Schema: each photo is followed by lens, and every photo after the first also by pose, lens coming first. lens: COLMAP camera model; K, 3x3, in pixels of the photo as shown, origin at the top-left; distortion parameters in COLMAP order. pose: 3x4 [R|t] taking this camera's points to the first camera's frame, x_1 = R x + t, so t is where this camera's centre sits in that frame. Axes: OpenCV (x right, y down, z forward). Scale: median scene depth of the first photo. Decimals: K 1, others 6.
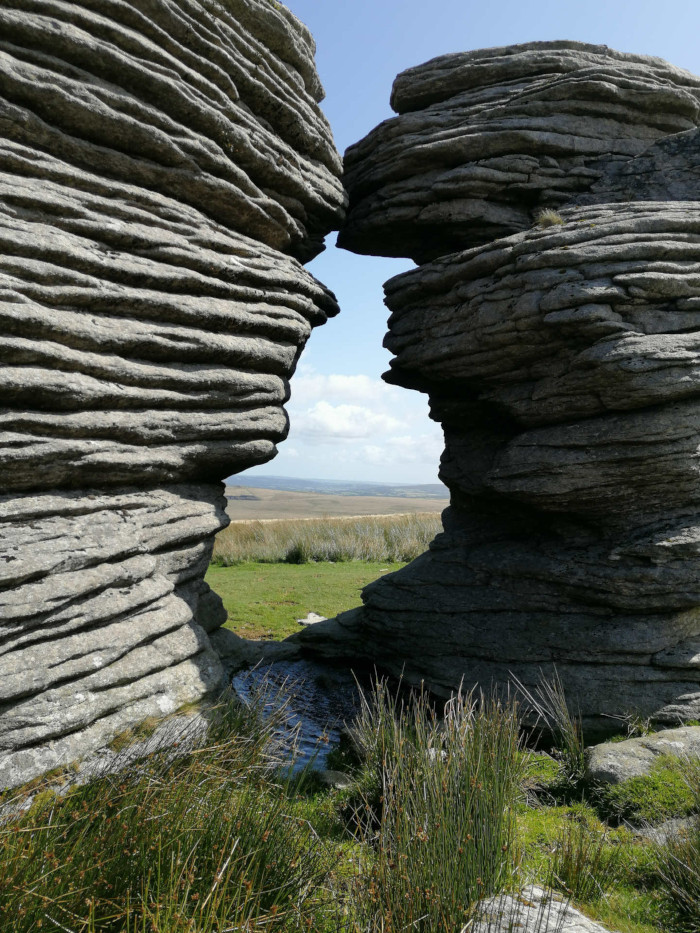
lens RADIAL K [[790.2, 0, 348.5], [0, 790.2, 462.5], [0, 0, 1]] dist [0.001476, -0.014310]
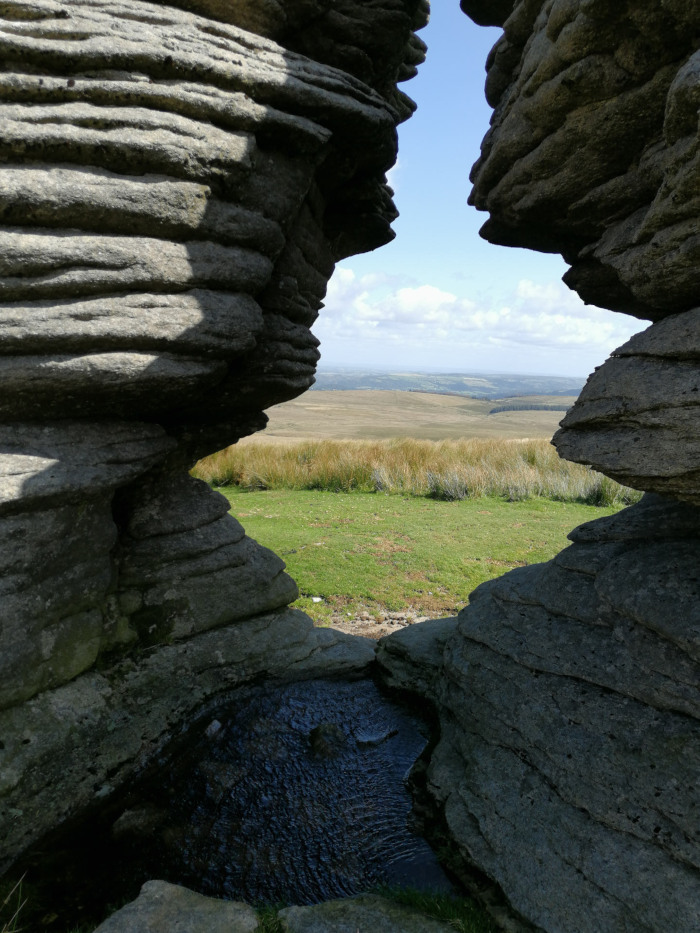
lens RADIAL K [[790.2, 0, 351.4], [0, 790.2, 474.0], [0, 0, 1]] dist [0.001476, -0.014310]
pose [[0.851056, 0.065009, -0.521035, 0.352013], [0.004524, 0.991361, 0.131081, -0.015689], [0.525055, -0.113915, 0.843410, 0.590858]]
